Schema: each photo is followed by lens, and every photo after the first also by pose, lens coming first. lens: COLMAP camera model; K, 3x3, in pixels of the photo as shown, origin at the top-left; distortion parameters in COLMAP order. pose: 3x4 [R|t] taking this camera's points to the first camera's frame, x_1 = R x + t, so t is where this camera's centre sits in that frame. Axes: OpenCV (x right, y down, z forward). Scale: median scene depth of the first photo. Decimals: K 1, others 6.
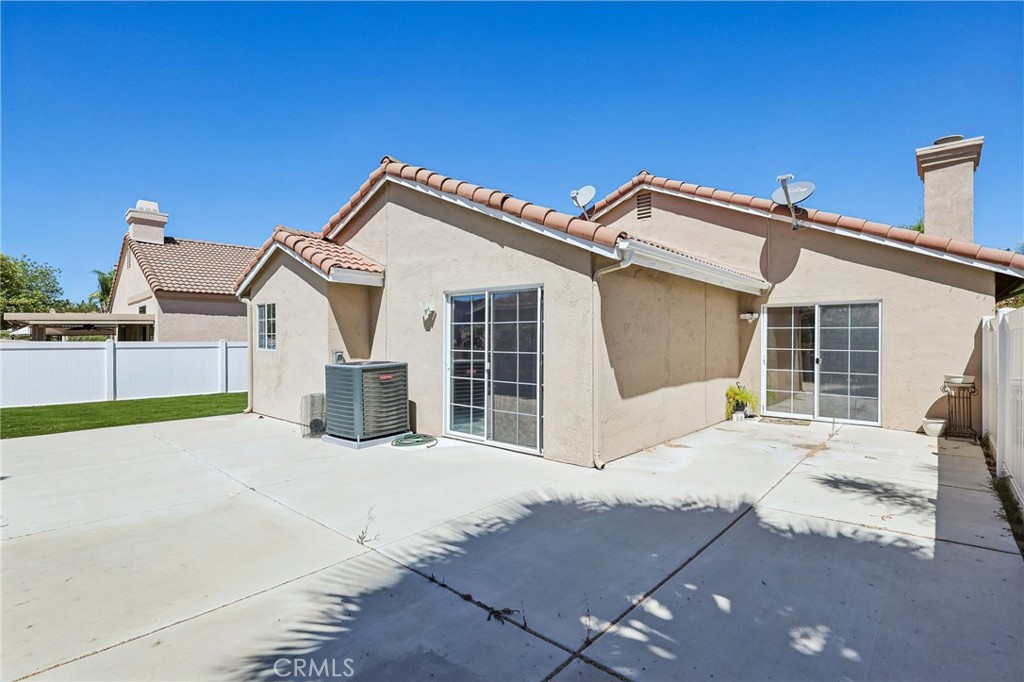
lens RADIAL K [[484.5, 0, 512.0], [0, 484.5, 341.0], [0, 0, 1]] dist [-0.002860, -0.001237]
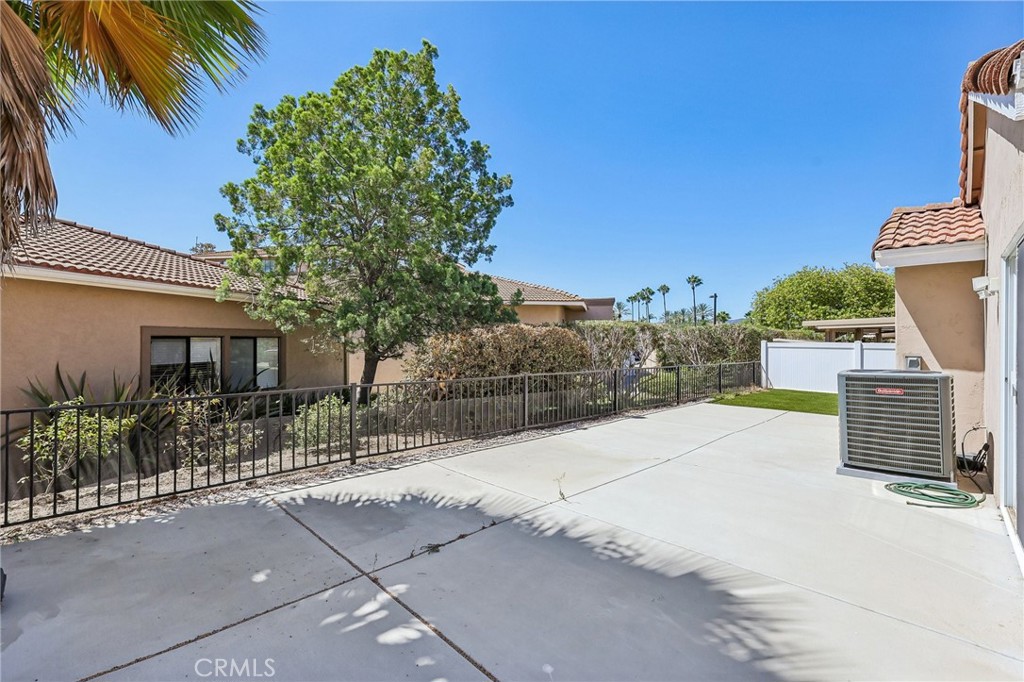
lens RADIAL K [[436.0, 0, 512.0], [0, 436.0, 341.0], [0, 0, 1]] dist [-0.045620, 0.000019]
pose [[-0.080557, -0.007831, -0.996719, 0.730897], [-0.009417, 0.999930, -0.007096, 0.019173], [0.996706, 0.008815, -0.080625, 0.878653]]
